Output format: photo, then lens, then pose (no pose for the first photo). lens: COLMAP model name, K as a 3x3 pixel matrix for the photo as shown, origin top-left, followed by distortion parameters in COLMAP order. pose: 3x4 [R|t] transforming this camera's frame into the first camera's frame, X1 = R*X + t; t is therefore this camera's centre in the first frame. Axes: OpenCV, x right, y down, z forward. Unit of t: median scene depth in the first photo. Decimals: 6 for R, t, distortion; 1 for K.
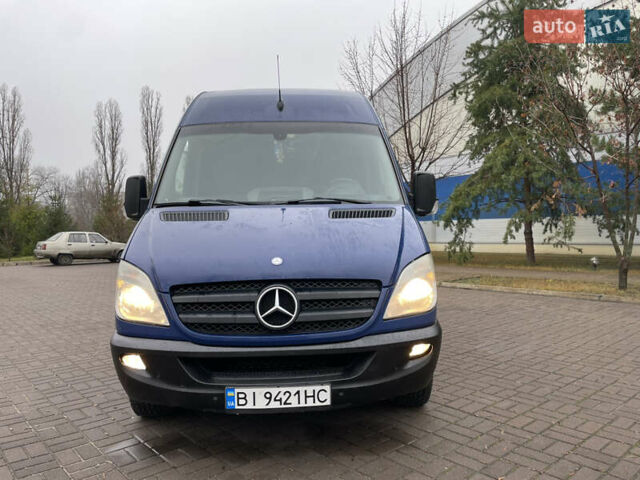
lens RADIAL K [[486.0, 0, 315.5], [0, 486.0, 246.4], [0, 0, 1]] dist [0.094844, -0.124499]
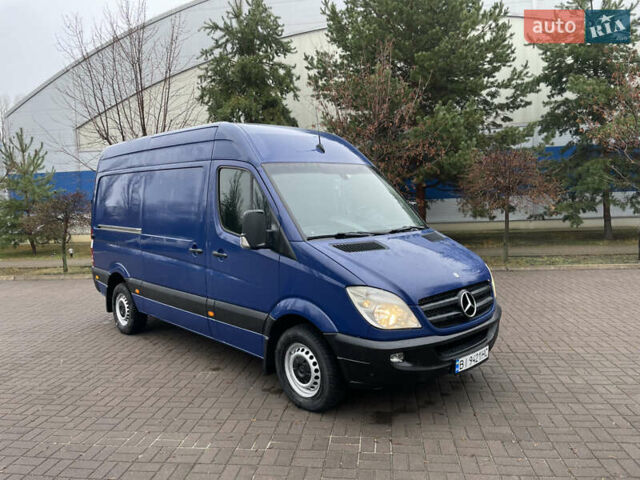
lens RADIAL K [[485.3, 0, 314.7], [0, 485.3, 238.6], [0, 0, 1]] dist [0.093971, -0.121963]
pose [[0.758500, -0.060606, 0.648849, -0.474597], [0.044606, 0.998159, 0.041089, -0.056724], [-0.650145, -0.002223, 0.759807, 0.033156]]
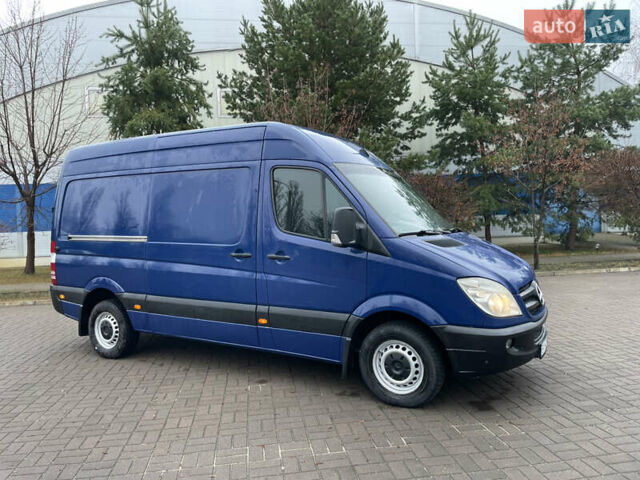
lens RADIAL K [[485.3, 0, 314.7], [0, 485.3, 238.6], [0, 0, 1]] dist [0.093971, -0.121963]
pose [[0.546294, -0.028505, 0.837108, -0.636108], [0.051677, 0.998664, 0.000282, -0.037022], [-0.835998, 0.043106, 0.547037, 0.221445]]
